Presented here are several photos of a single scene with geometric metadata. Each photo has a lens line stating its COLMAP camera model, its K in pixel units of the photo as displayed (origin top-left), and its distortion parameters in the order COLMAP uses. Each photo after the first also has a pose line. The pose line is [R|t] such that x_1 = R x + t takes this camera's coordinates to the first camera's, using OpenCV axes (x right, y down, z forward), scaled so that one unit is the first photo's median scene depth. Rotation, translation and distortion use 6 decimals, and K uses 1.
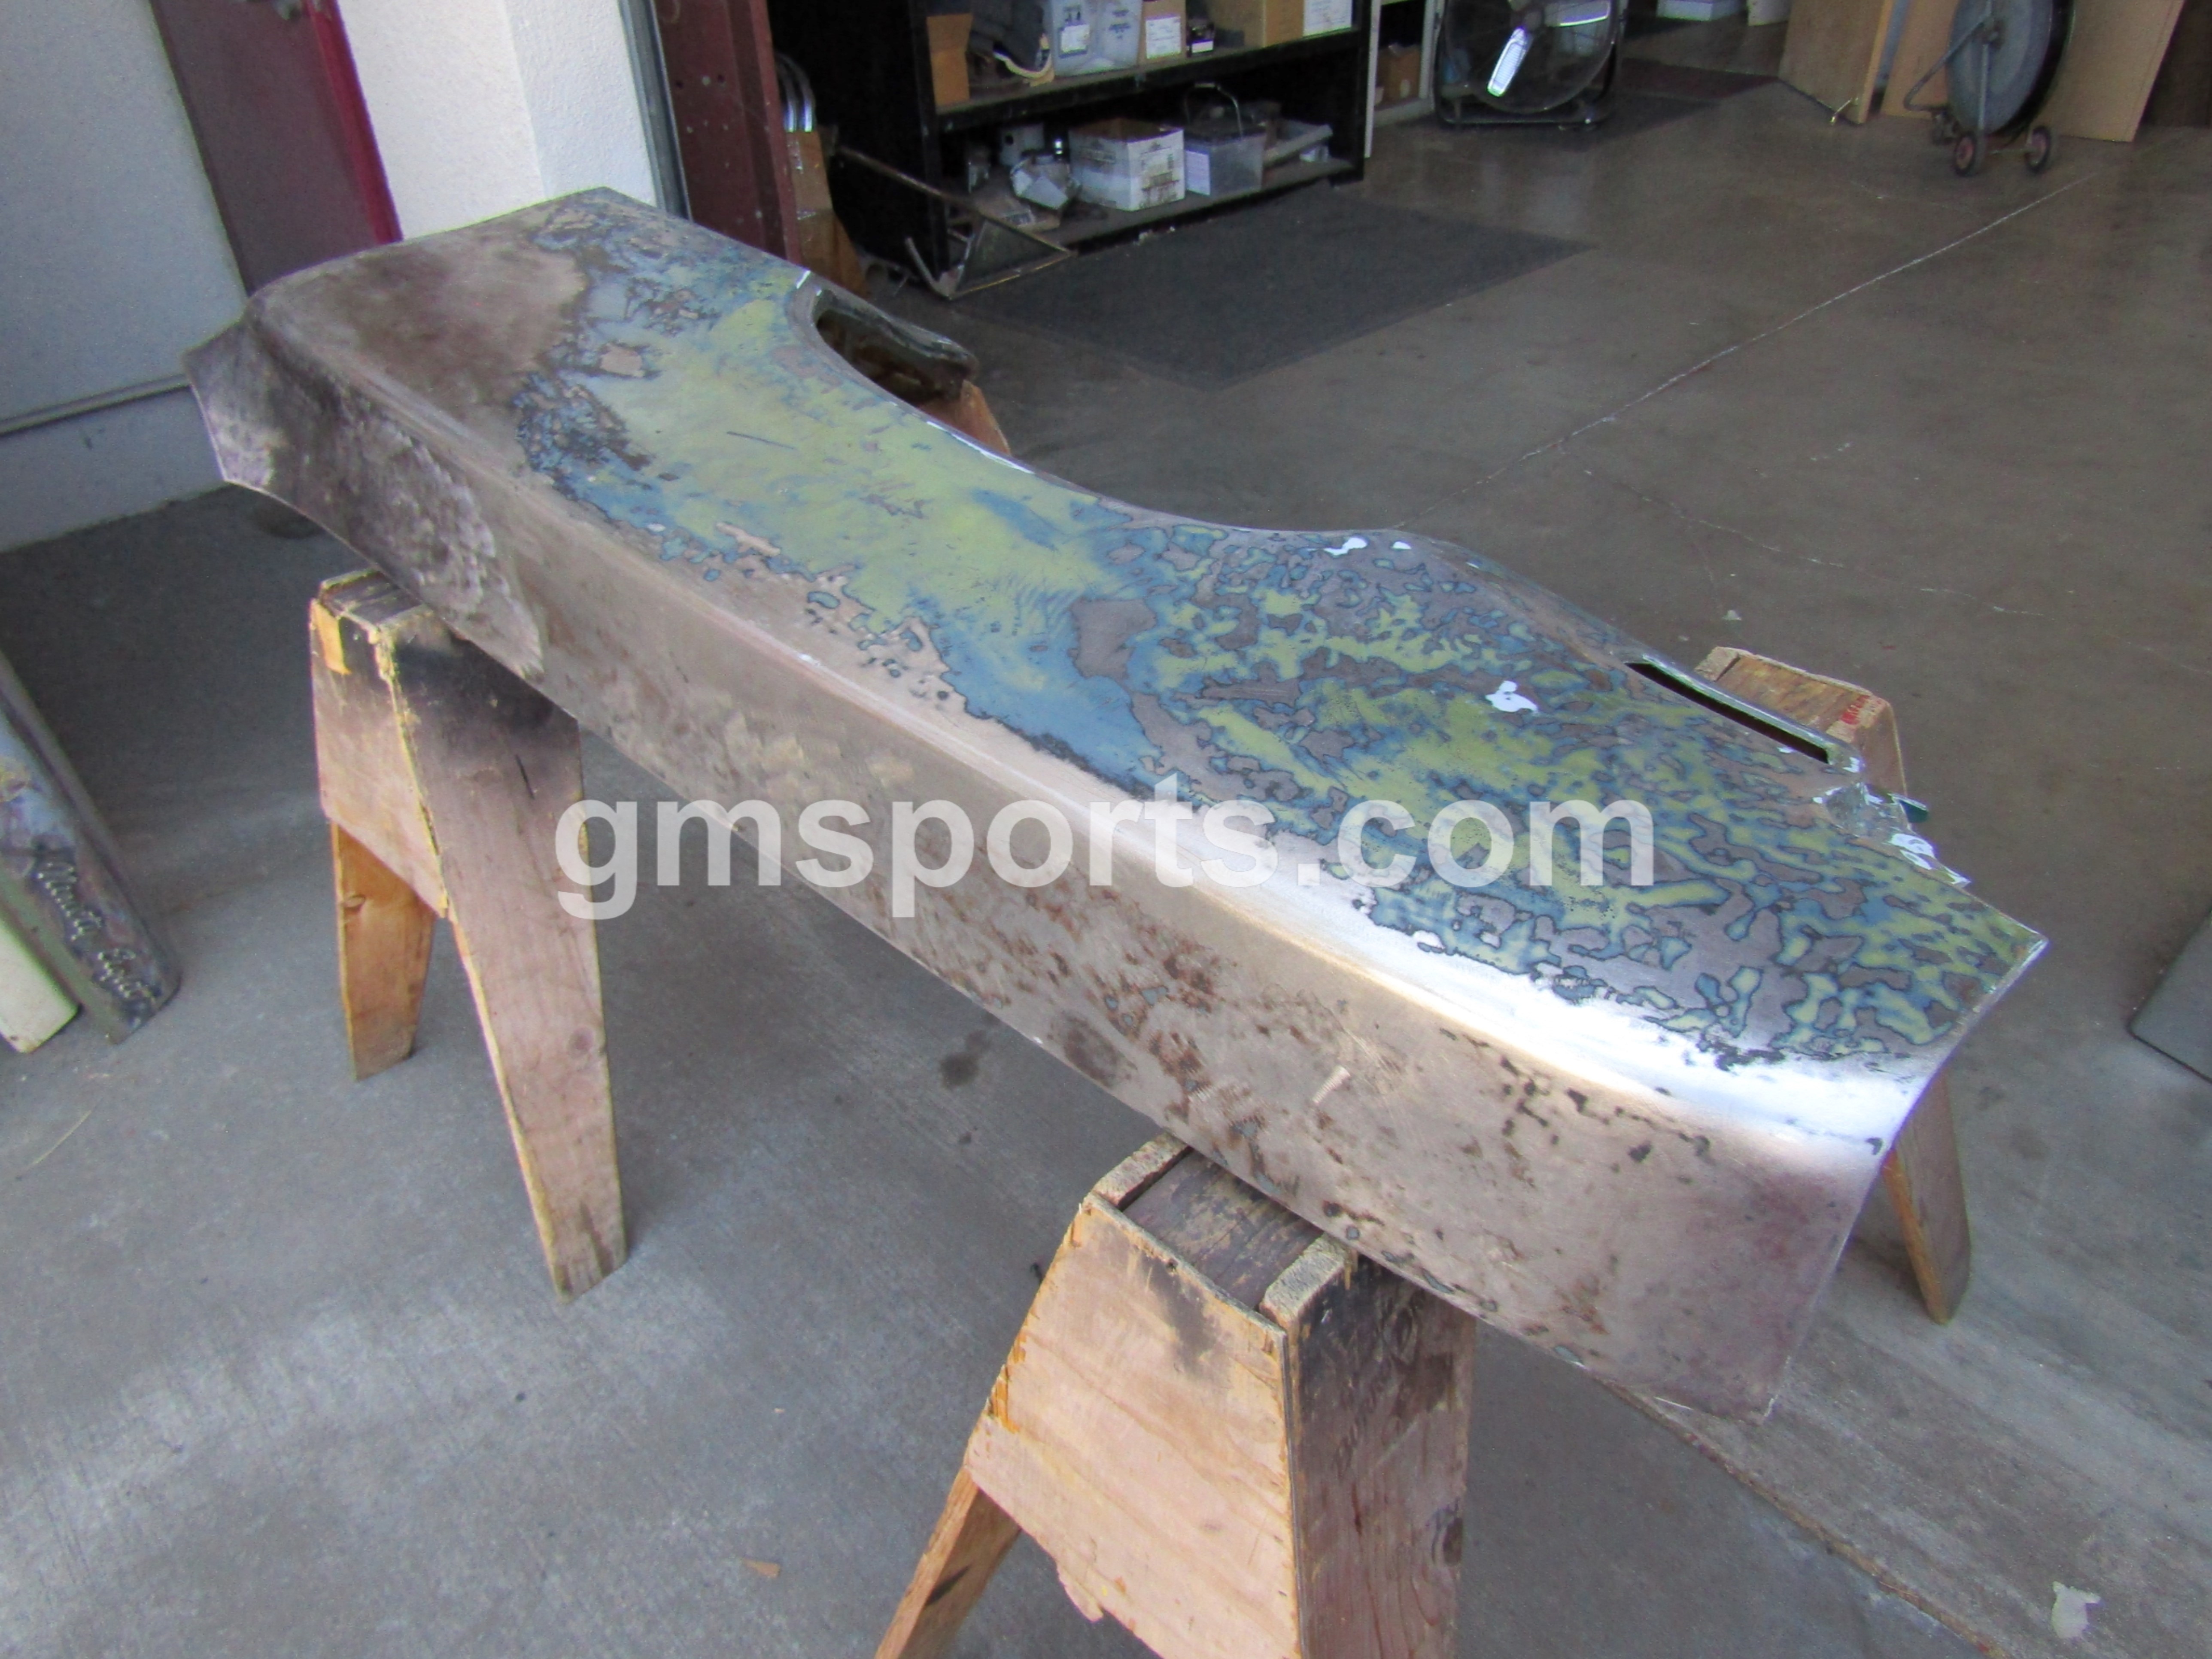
lens RADIAL K [[1589.9, 0, 1108.9], [0, 1589.9, 834.6], [0, 0, 1]] dist [0.001644, -0.003996]
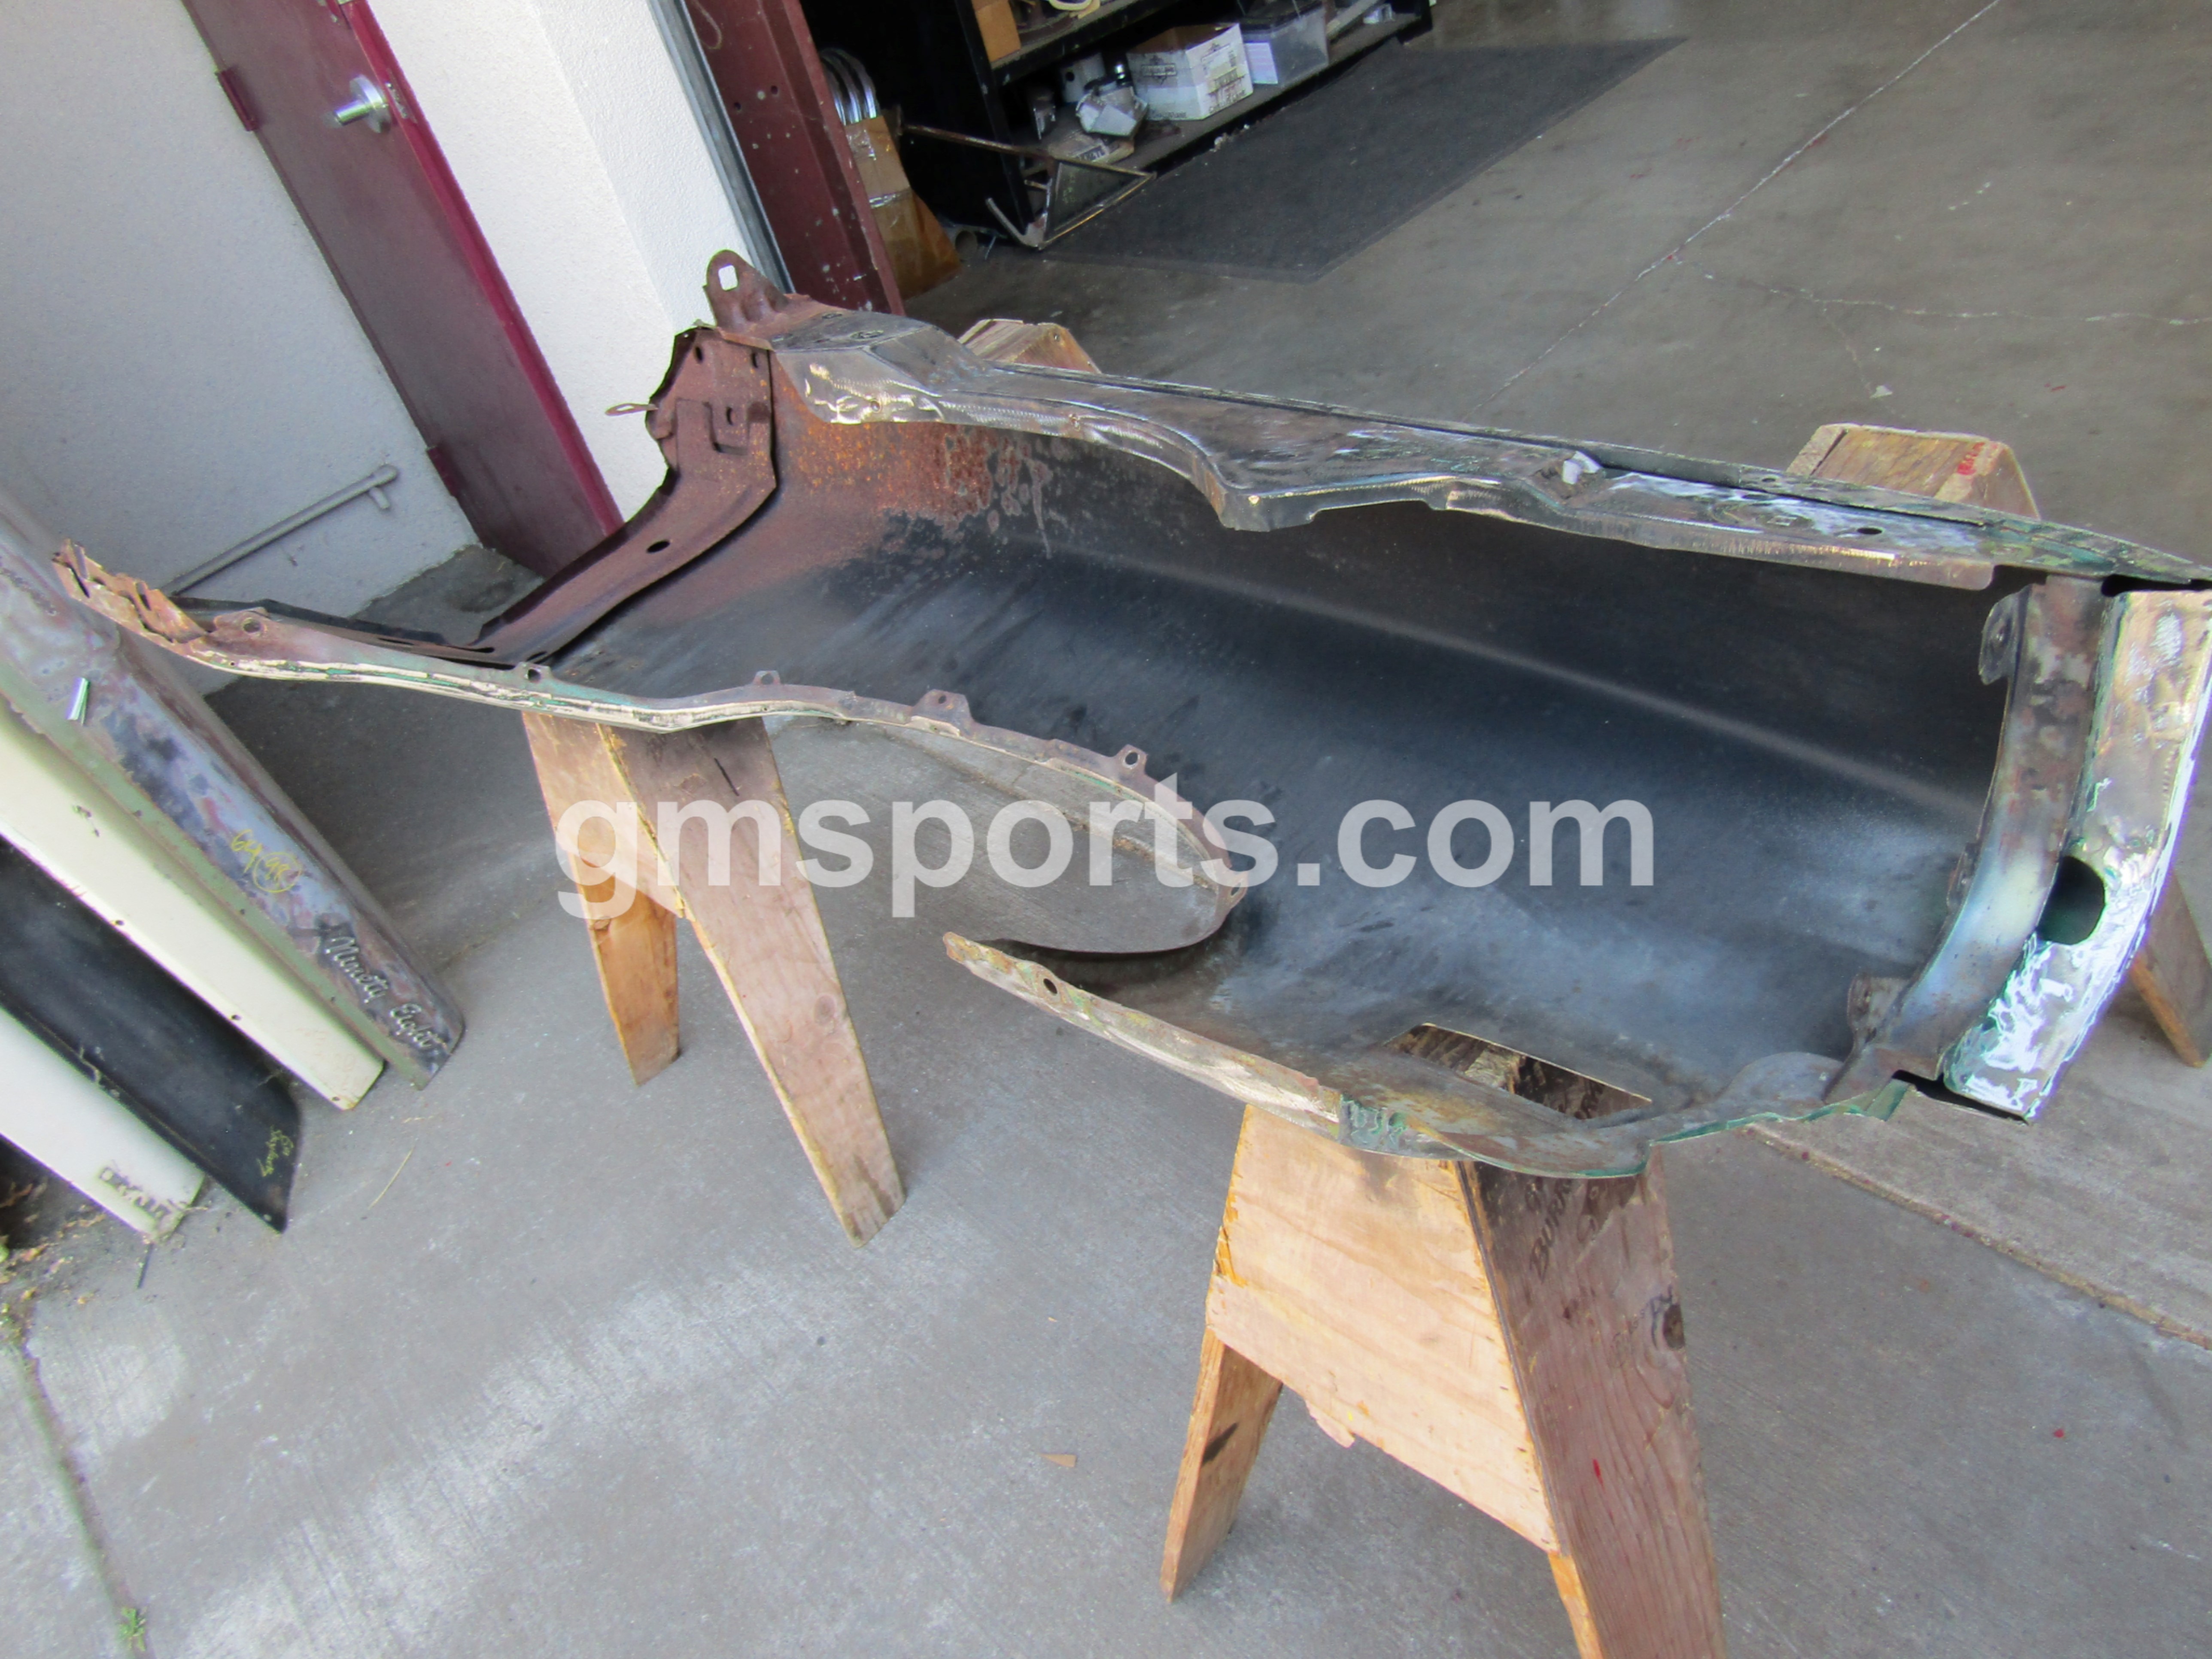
lens RADIAL K [[1593.0, 0, 1110.1], [0, 1593.0, 833.4], [0, 0, 1]] dist [0.000932, 0.001791]
pose [[0.974519, -0.179673, -0.134280, 0.034852], [0.185105, 0.982290, 0.029020, 0.017178], [0.126688, -0.053137, 0.990518, -0.042272]]
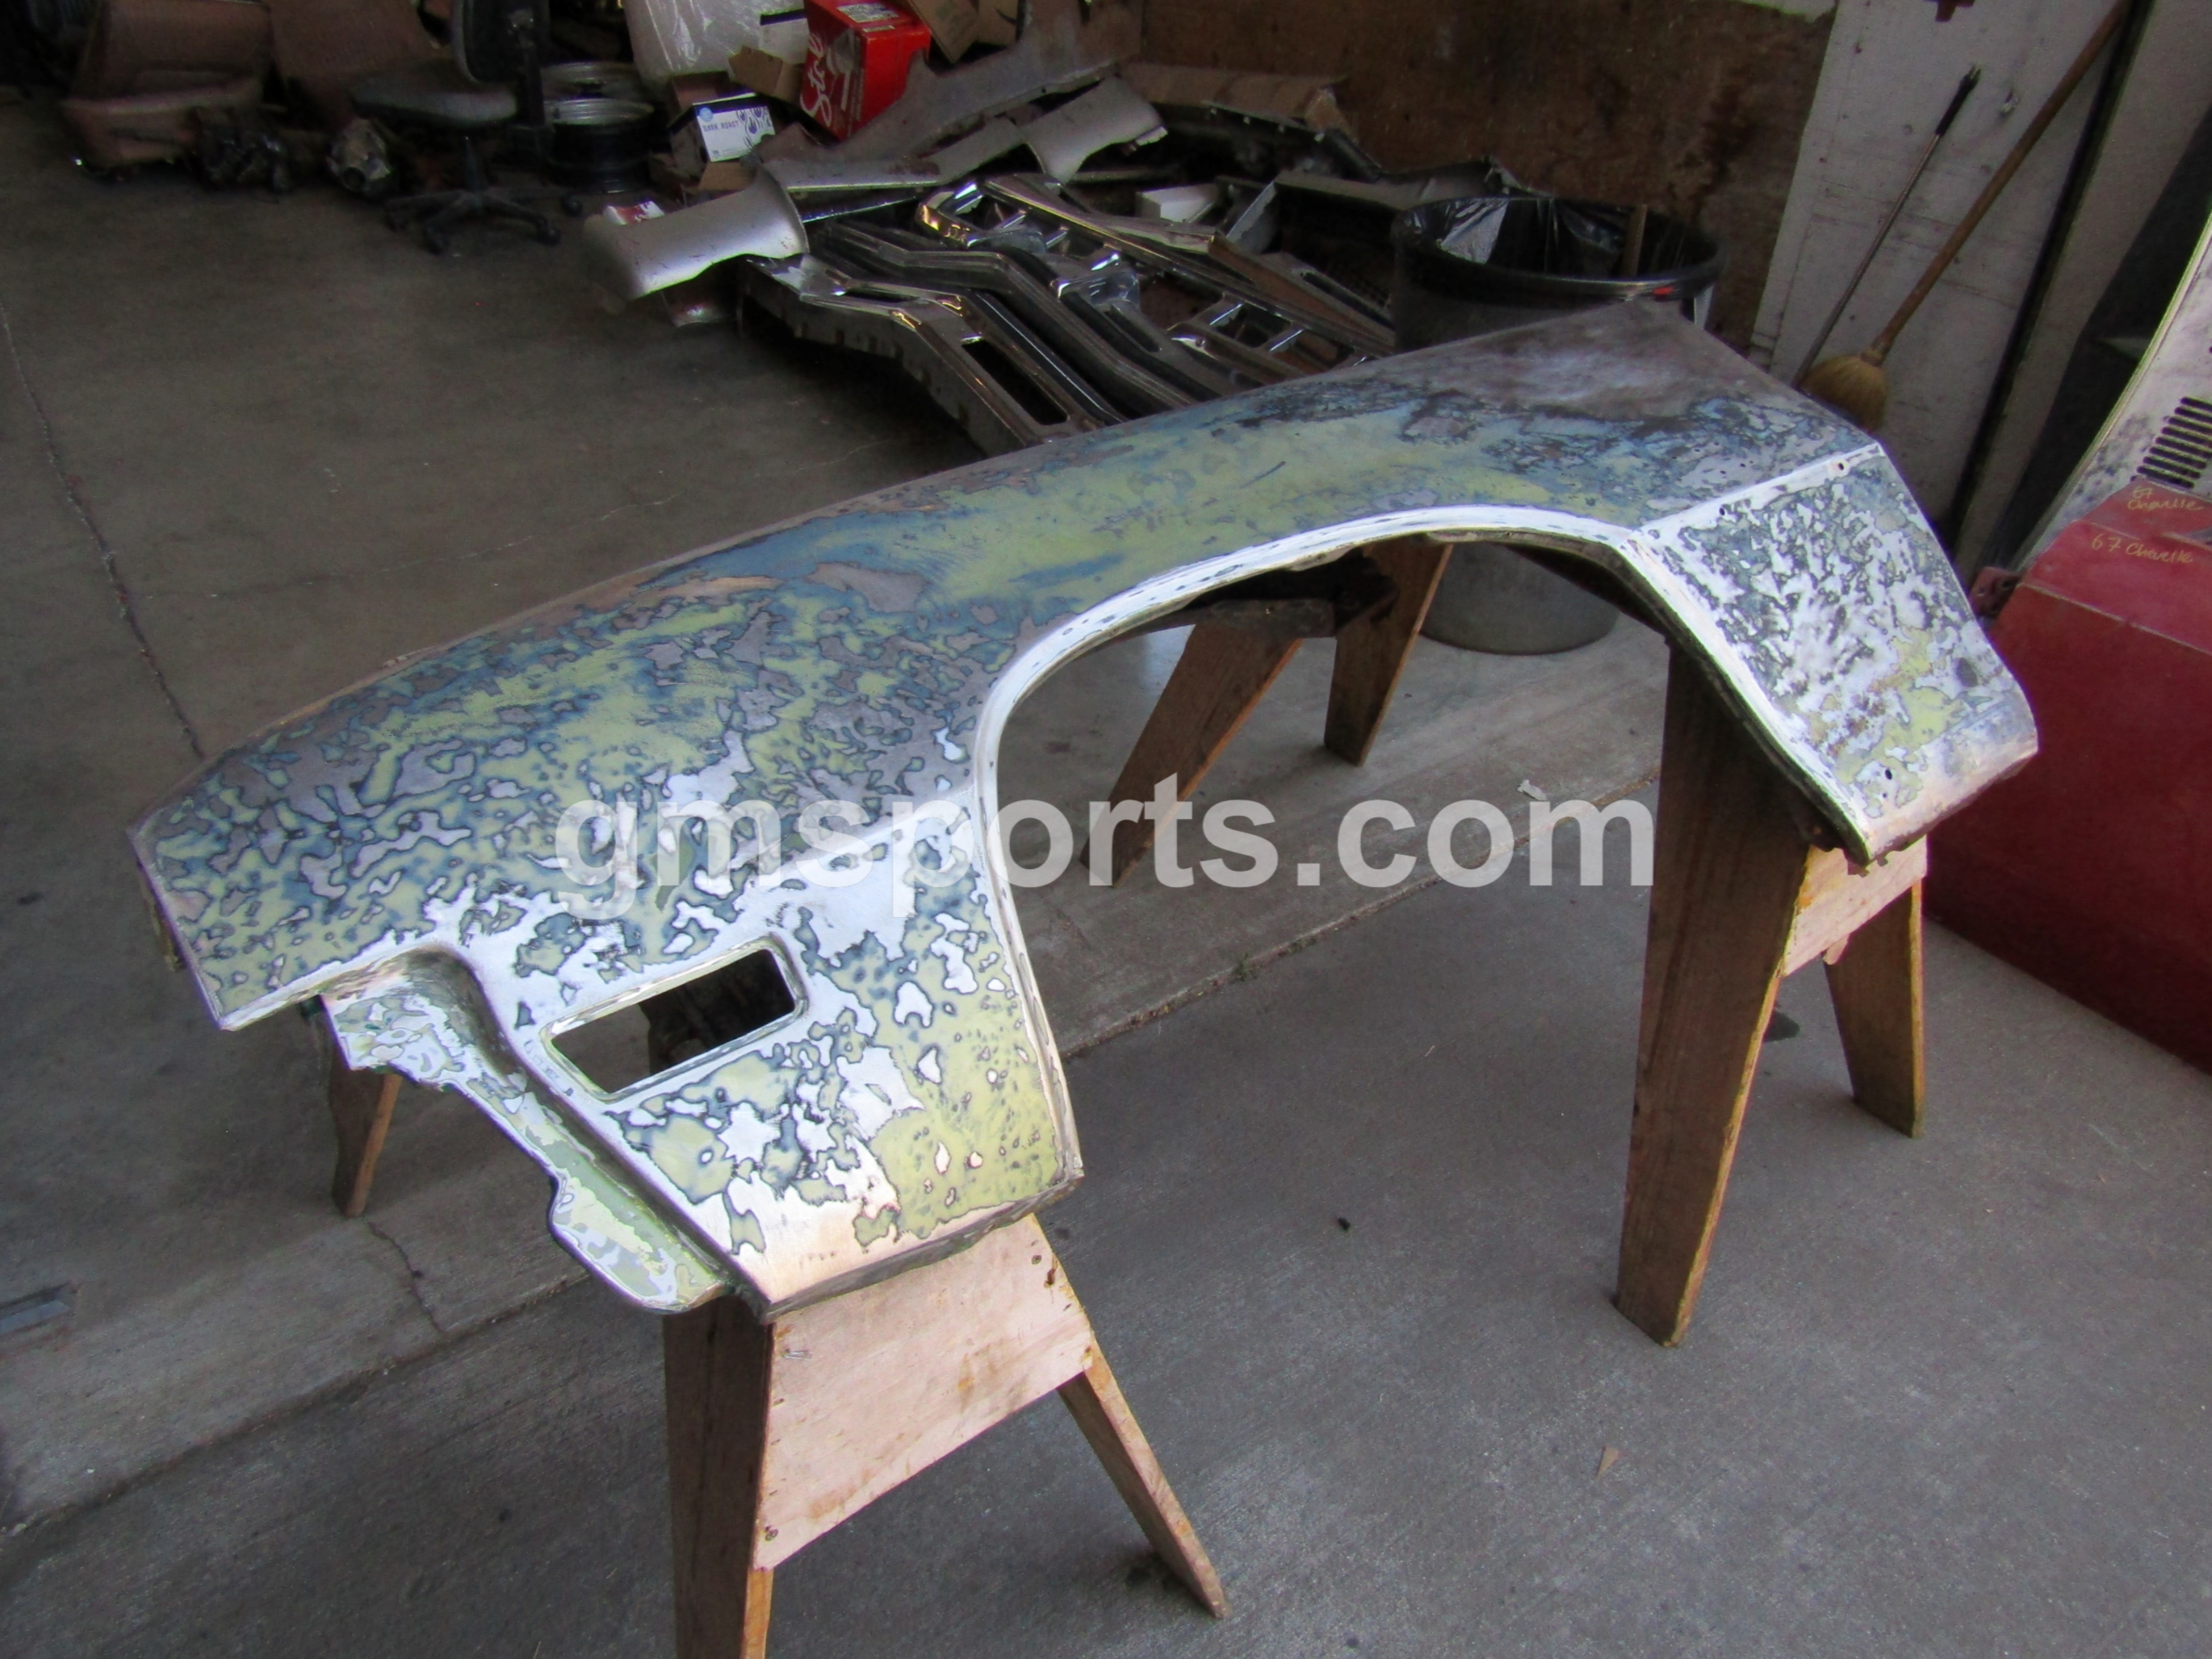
lens RADIAL K [[1582.4, 0, 1109.2], [0, 1582.4, 838.1], [0, 0, 1]] dist [-0.002733, 0.000899]
pose [[0.140455, -0.552423, 0.821645, -0.923977], [0.550371, 0.733403, 0.399013, -0.442279], [-0.823022, 0.396166, 0.407048, 0.595330]]
